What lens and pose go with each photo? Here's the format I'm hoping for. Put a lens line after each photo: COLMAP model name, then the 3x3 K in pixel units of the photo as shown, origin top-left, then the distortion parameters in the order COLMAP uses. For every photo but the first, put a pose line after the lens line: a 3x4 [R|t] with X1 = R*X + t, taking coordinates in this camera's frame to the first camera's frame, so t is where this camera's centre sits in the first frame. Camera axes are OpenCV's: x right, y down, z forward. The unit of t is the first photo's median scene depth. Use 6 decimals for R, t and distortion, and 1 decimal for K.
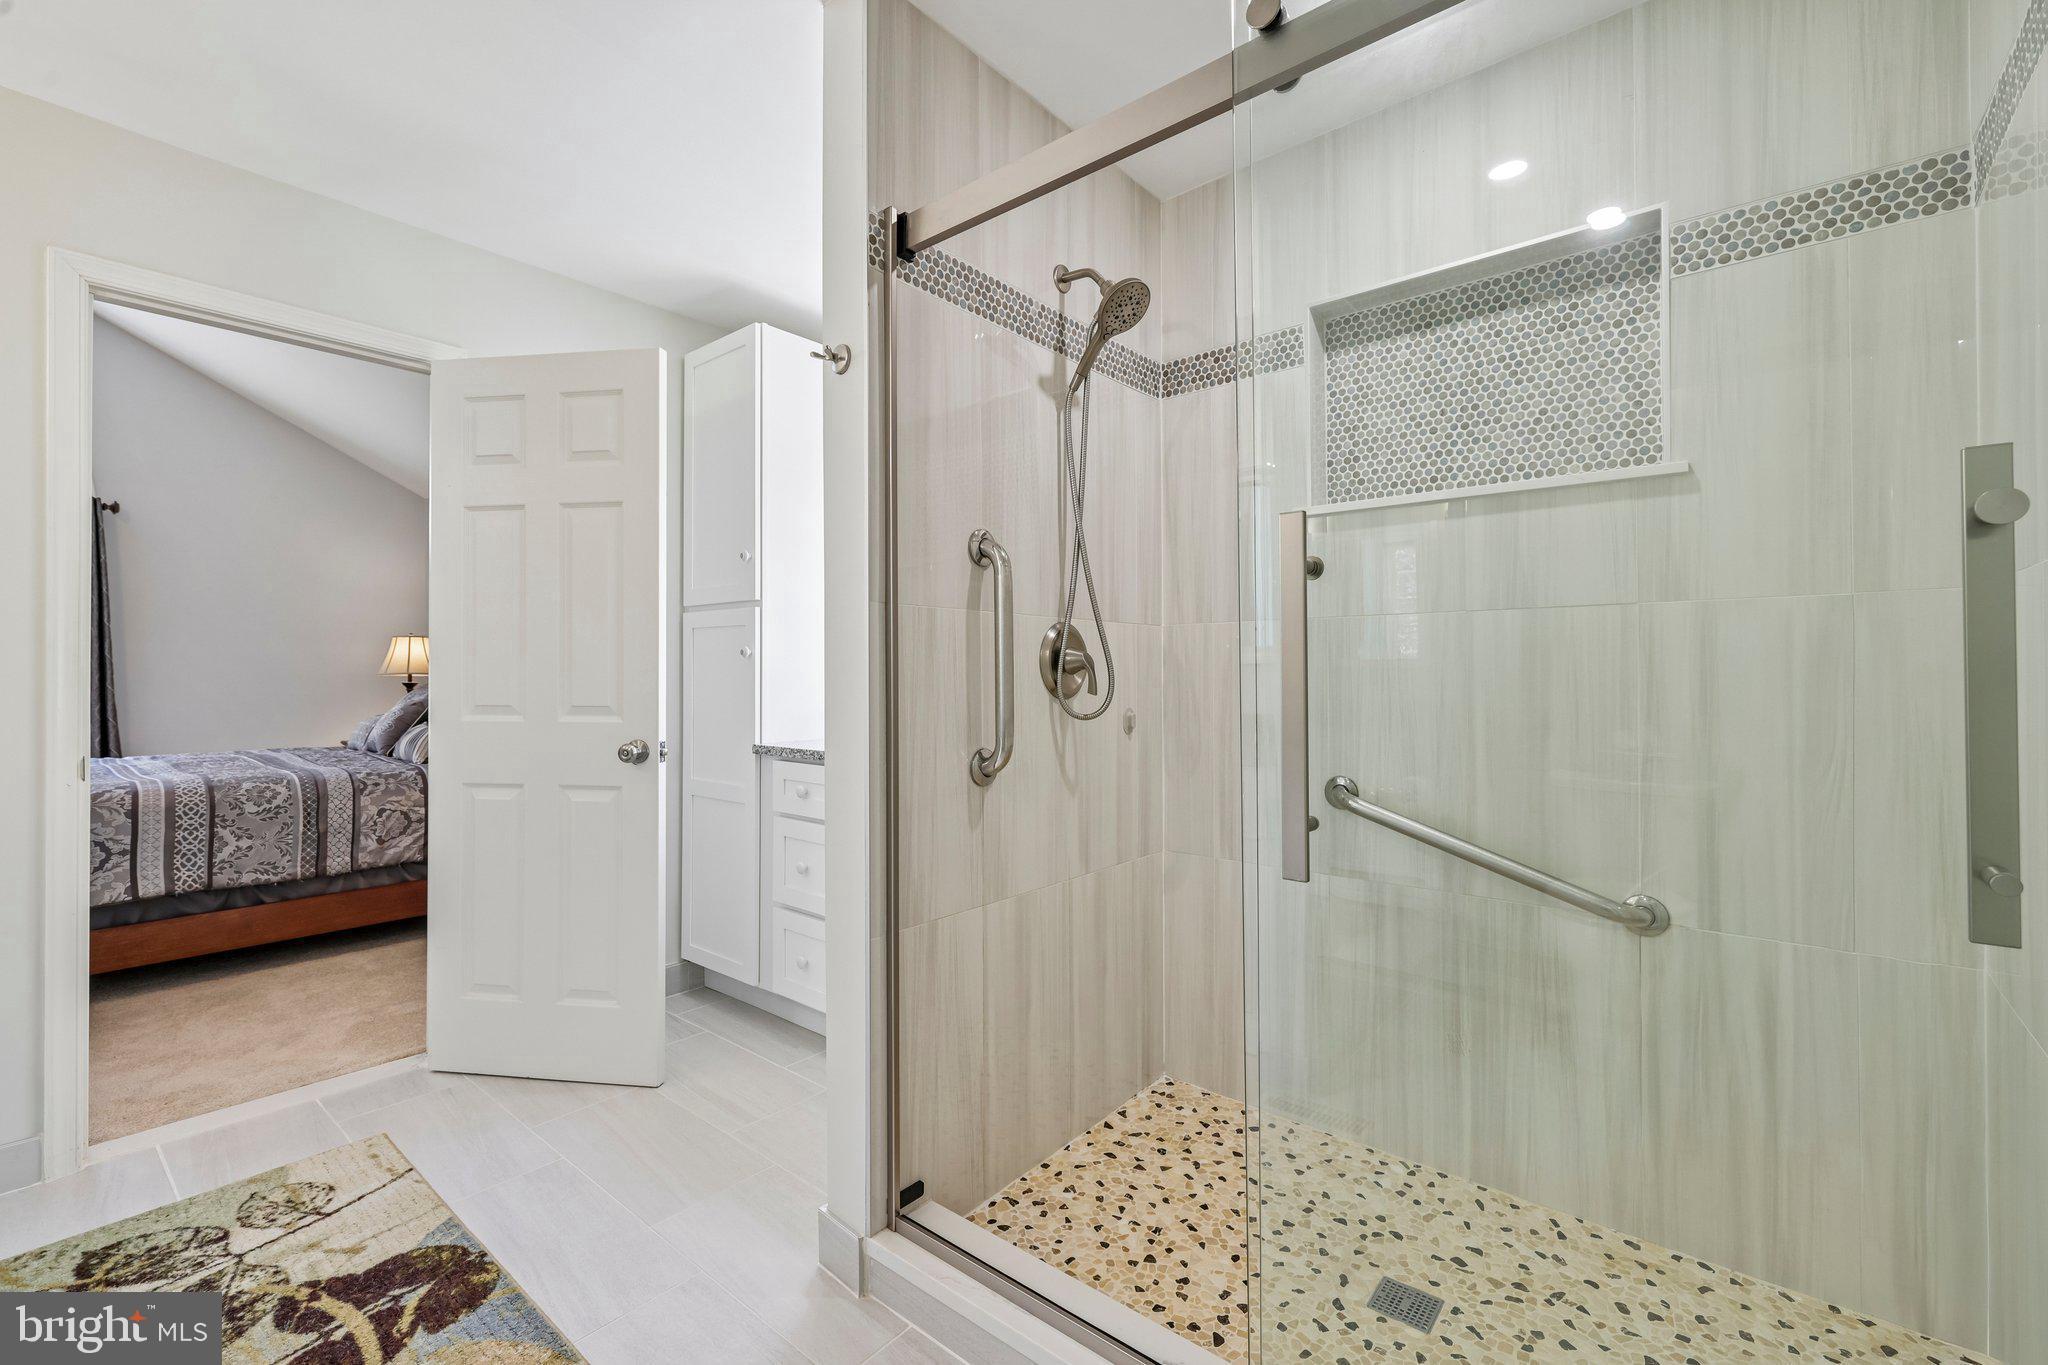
lens RADIAL K [[866.2, 0, 1023.8], [0, 866.2, 677.5], [0, 0, 1]] dist [0.001330, -0.000096]
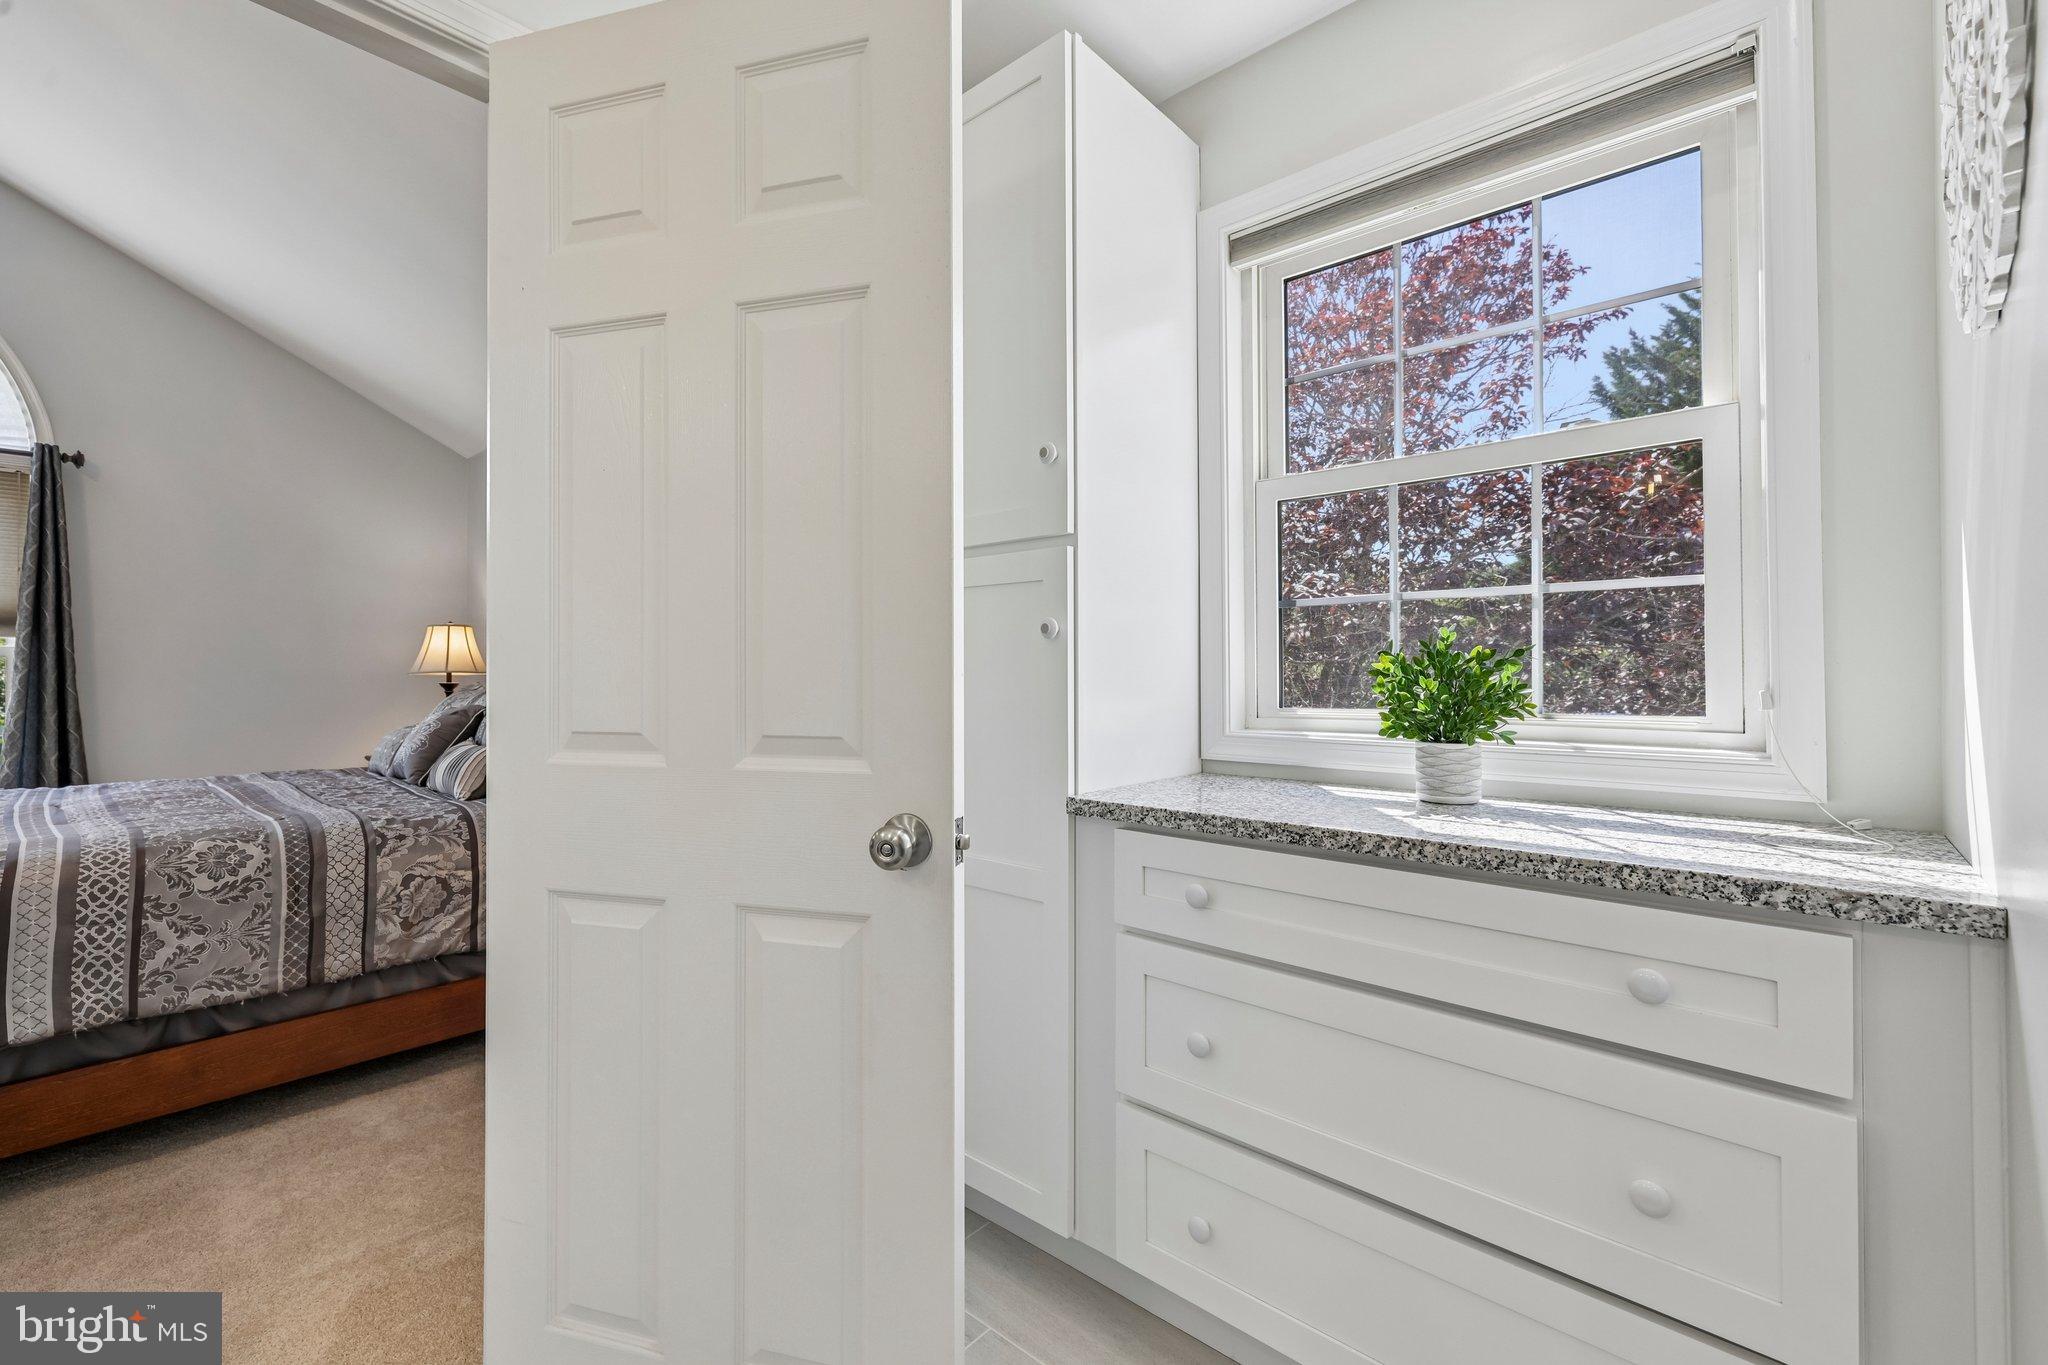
lens RADIAL K [[866.2, 0, 1023.9], [0, 866.2, 678.1], [0, 0, 1]] dist [0.001330, -0.000096]
pose [[0.999549, -0.000783, -0.030007, -0.274556], [0.000807, 0.999999, 0.000796, 0.001328], [0.030007, -0.000819, 0.999549, 0.385455]]
